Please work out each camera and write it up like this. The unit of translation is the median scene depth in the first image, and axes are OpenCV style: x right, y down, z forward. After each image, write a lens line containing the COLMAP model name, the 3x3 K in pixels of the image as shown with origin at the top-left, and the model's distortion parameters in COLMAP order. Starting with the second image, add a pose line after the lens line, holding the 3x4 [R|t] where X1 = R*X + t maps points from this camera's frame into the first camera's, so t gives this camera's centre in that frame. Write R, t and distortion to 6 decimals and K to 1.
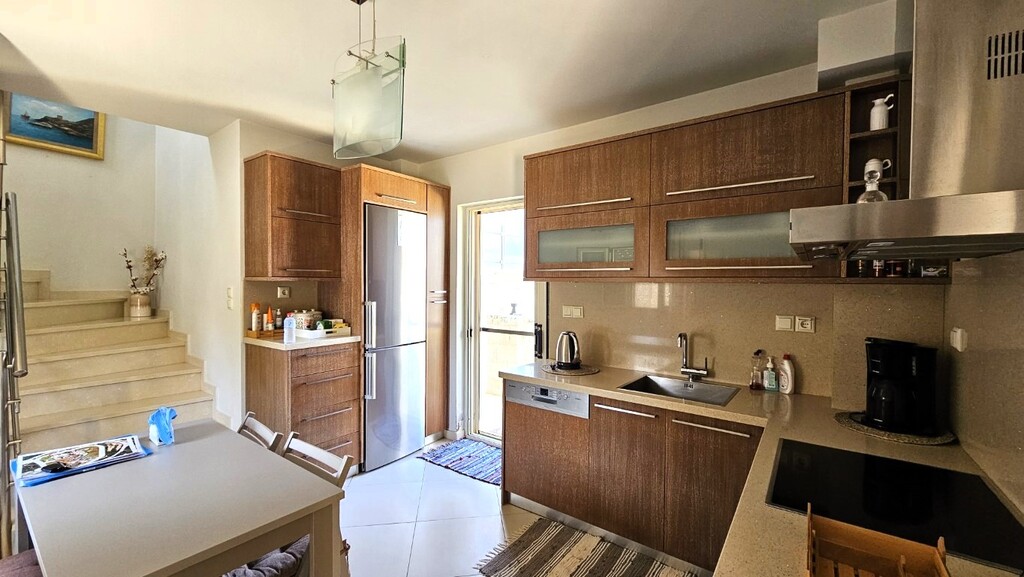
lens RADIAL K [[419.9, 0, 515.5], [0, 419.9, 286.3], [0, 0, 1]] dist [0.000428, 0.000337]
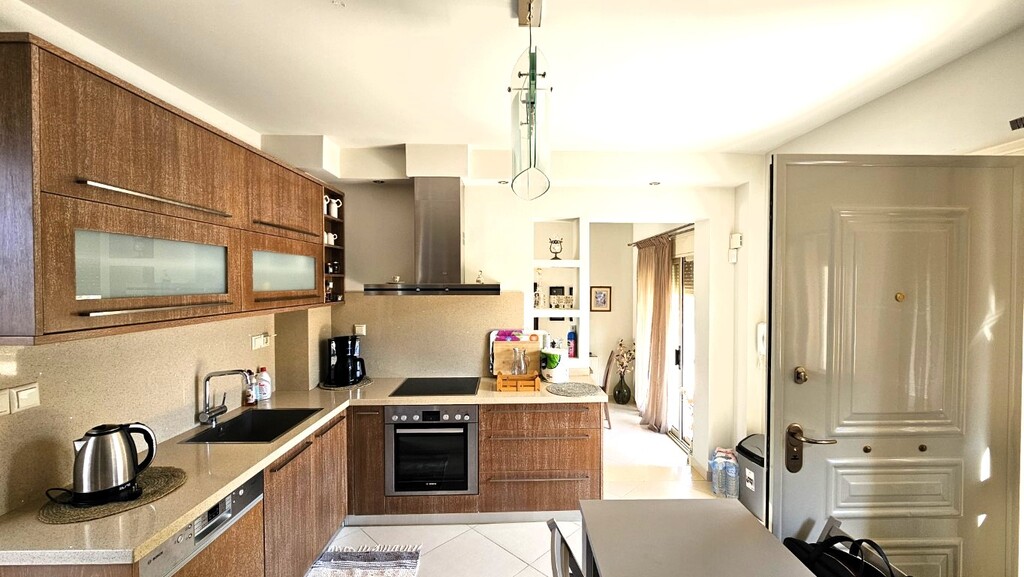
lens RADIAL K [[419.9, 0, 515.5], [0, 419.9, 286.3], [0, 0, 1]] dist [0.000428, 0.000337]
pose [[-0.609235, -0.017893, 0.792788, -0.540981], [0.004124, 0.999660, 0.025731, -0.071770], [-0.792979, 0.018945, -0.608955, 0.818592]]
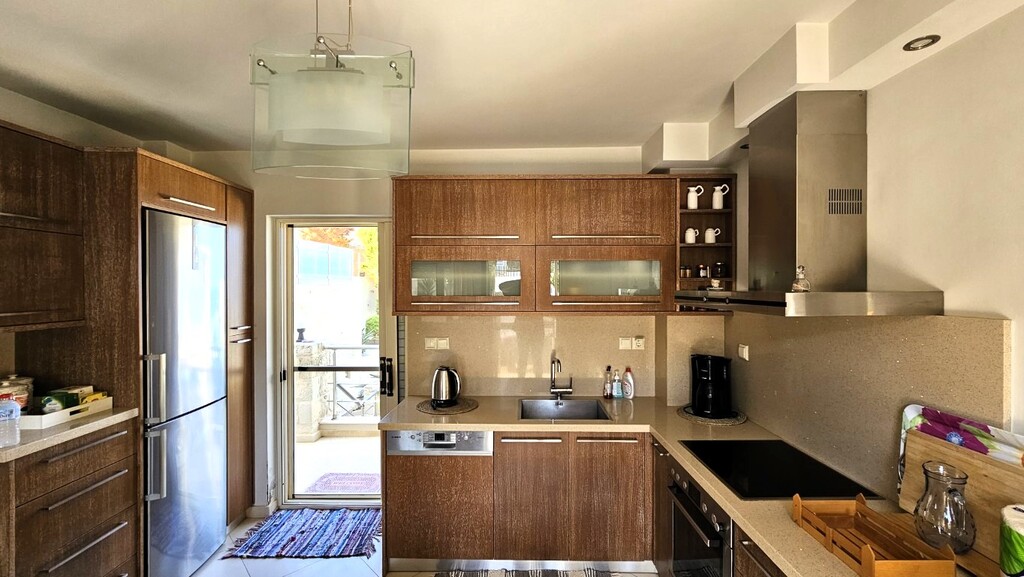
lens RADIAL K [[419.9, 0, 515.5], [0, 419.9, 286.3], [0, 0, 1]] dist [0.000428, 0.000337]
pose [[0.806948, -0.008608, 0.590560, -0.277377], [0.013309, 0.999905, -0.003612, -0.062672], [-0.590473, 0.010774, 0.806985, 0.114666]]
